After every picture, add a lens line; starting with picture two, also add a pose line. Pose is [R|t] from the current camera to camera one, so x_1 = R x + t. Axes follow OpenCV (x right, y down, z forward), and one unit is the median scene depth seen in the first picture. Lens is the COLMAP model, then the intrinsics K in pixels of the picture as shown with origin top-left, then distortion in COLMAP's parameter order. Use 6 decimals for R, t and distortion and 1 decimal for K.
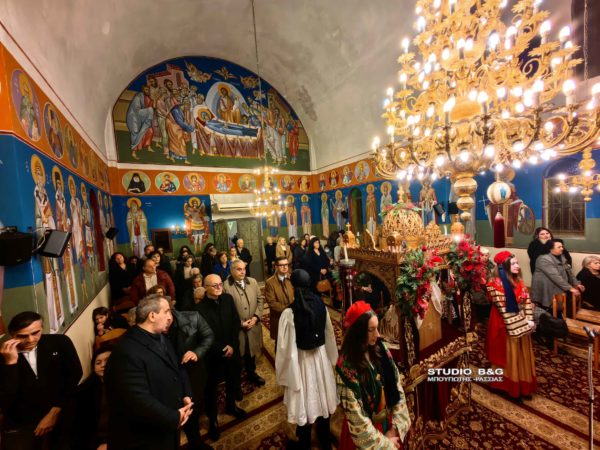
lens RADIAL K [[237.4, 0, 303.2], [0, 237.4, 226.6], [0, 0, 1]] dist [0.029603, -0.009965]
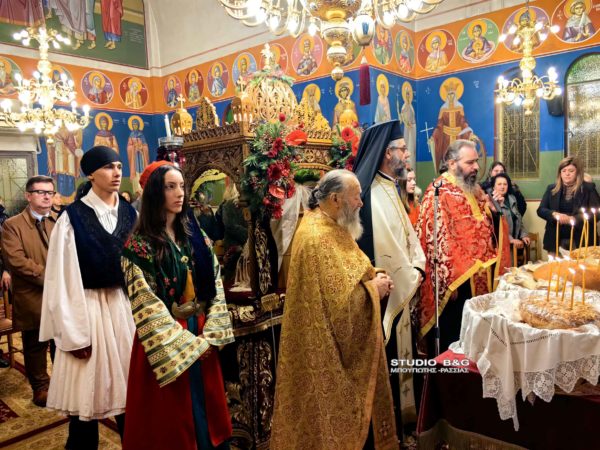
lens RADIAL K [[481.4, 0, 300.0], [0, 481.4, 225.0], [0, 0, 1]] dist [0.097279, -0.138347]
pose [[0.953999, 0.008227, 0.299696, 0.044244], [-0.010422, 0.999929, 0.005728, 0.122784], [-0.299627, -0.008588, 0.954018, -0.106855]]
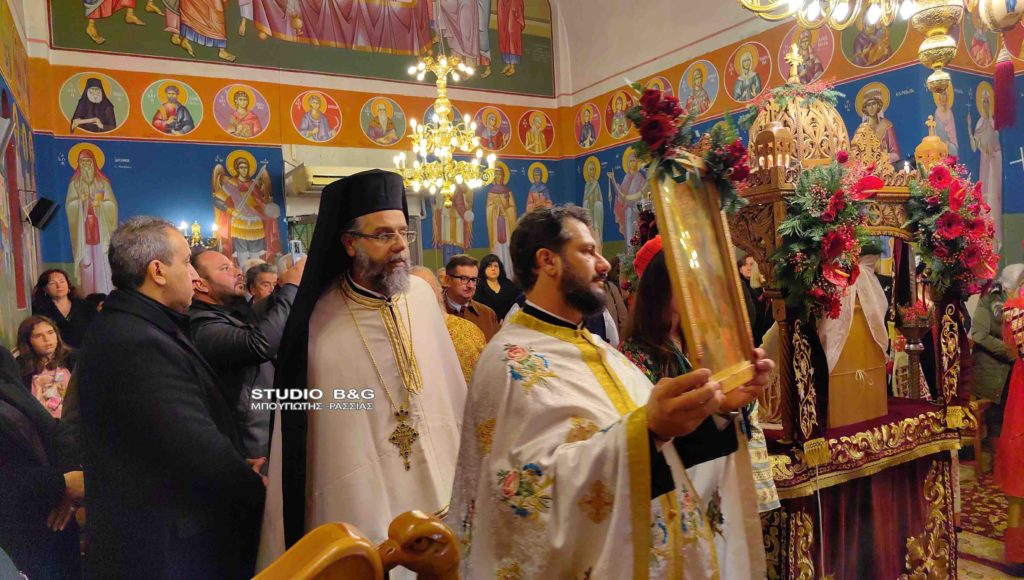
lens RADIAL K [[698.1, 0, 512.0], [0, 698.1, 295.0], [0, 0, 1]] dist [0.031063, -0.044901]
pose [[0.999698, 0.020017, -0.014276, -0.019642], [-0.020171, 0.999739, -0.010758, 0.114384], [0.014056, 0.011043, 0.999840, -0.082353]]
